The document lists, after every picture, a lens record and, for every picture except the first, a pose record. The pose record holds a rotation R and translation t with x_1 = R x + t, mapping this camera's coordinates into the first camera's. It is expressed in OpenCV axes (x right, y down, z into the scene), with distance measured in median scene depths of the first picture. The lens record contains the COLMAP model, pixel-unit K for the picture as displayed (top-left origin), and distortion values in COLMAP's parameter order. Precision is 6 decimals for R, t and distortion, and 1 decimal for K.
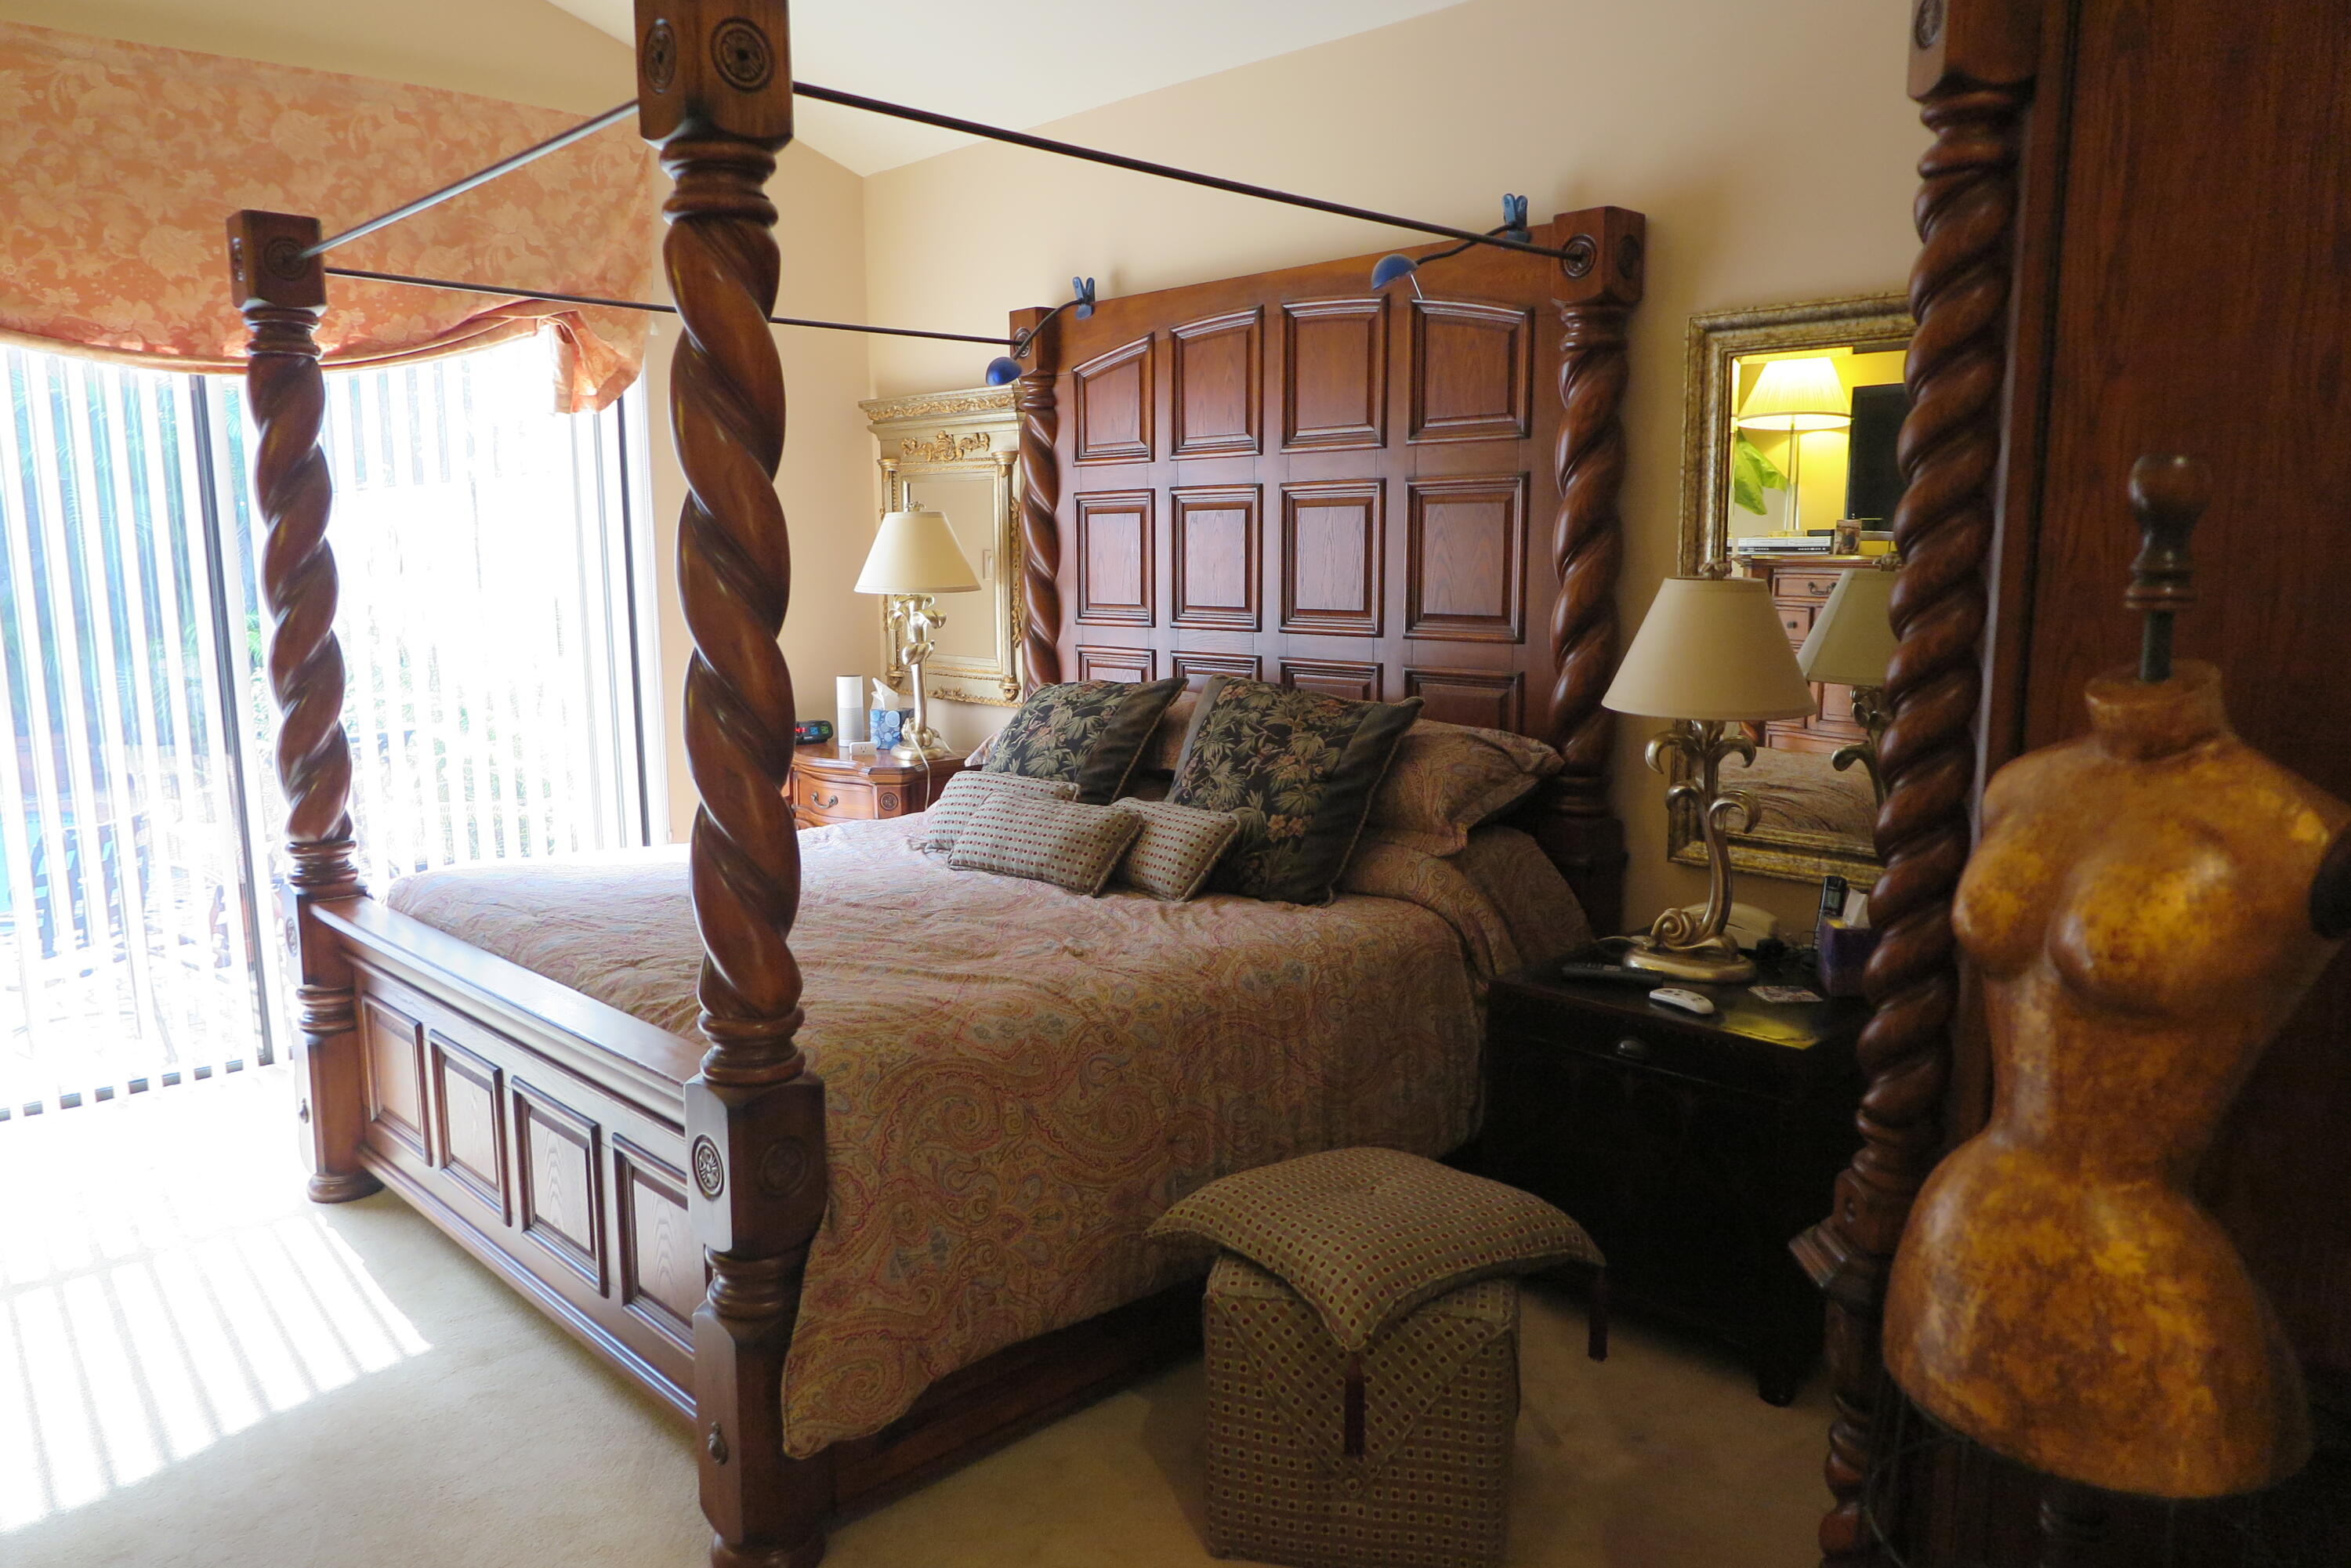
lens RADIAL K [[1628.3, 0, 1185.7], [0, 1628.3, 787.0], [0, 0, 1]] dist [-0.013624, 0.012769]
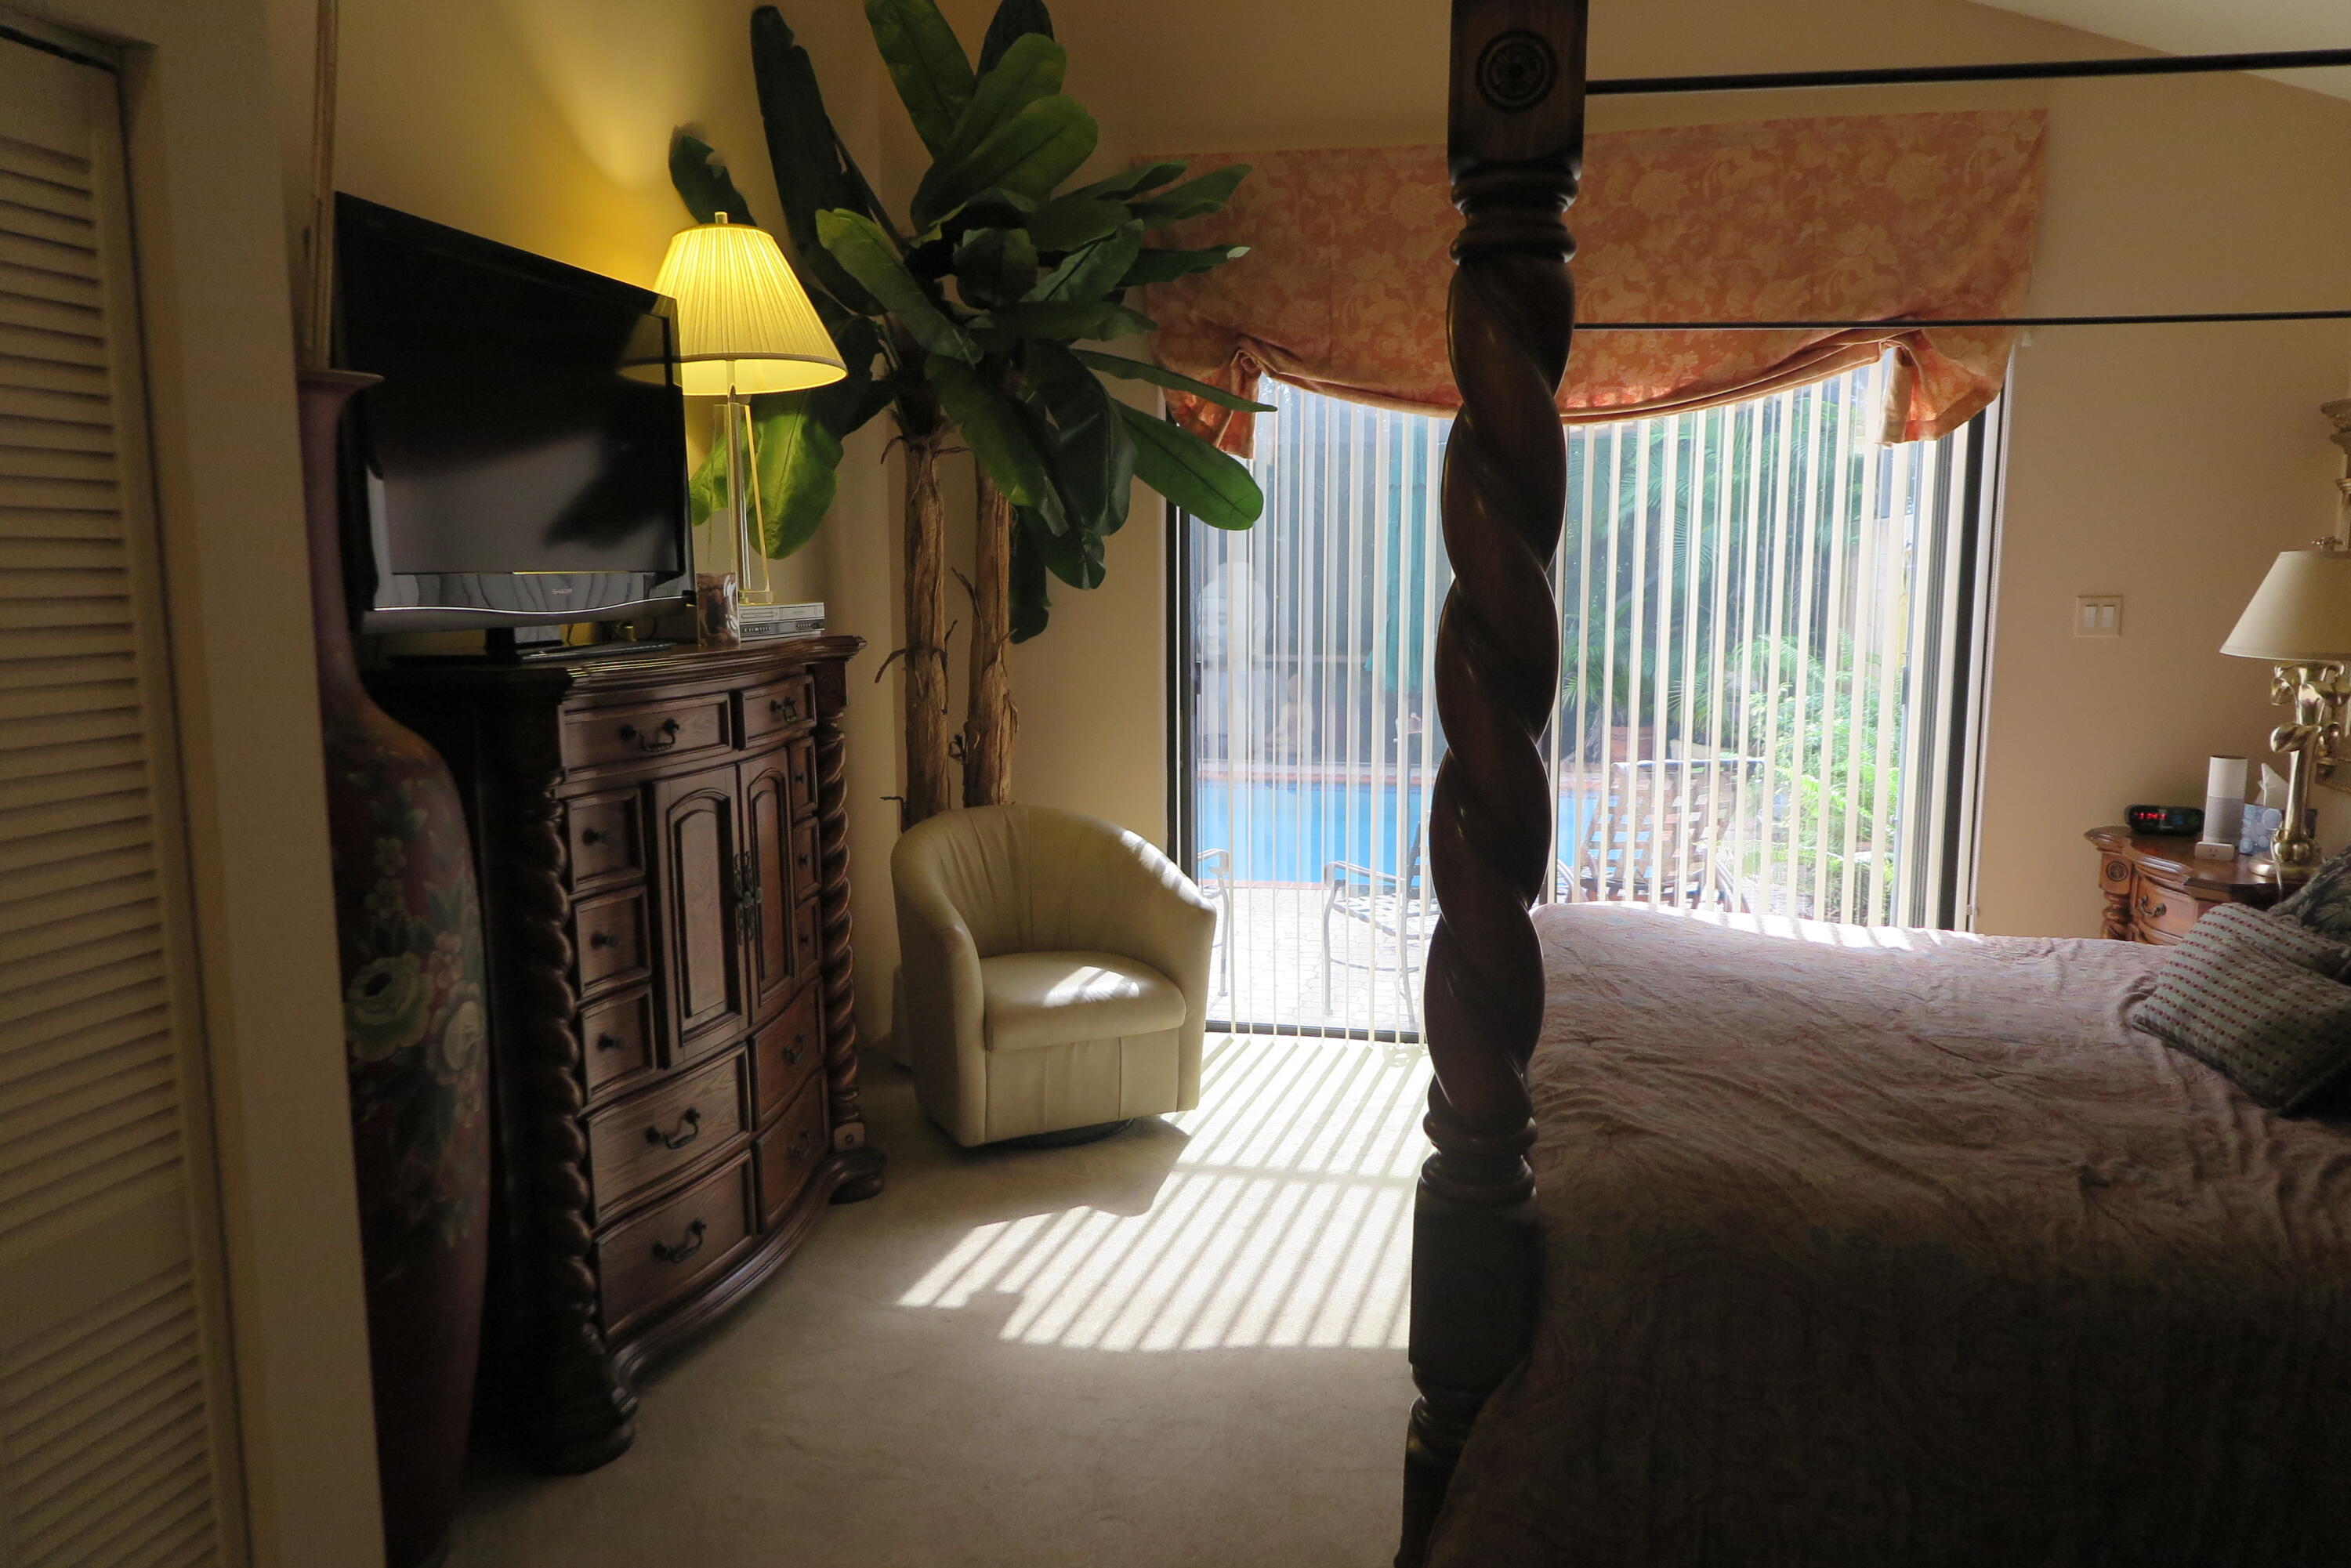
lens RADIAL K [[1628.3, 0, 1182.4], [0, 1628.3, 785.0], [0, 0, 1]] dist [-0.013624, 0.012769]
pose [[0.556812, 0.124435, -0.821265, 0.192787], [-0.133013, 0.989314, 0.059715, -0.042116], [0.819920, 0.075989, 0.567413, 0.173660]]
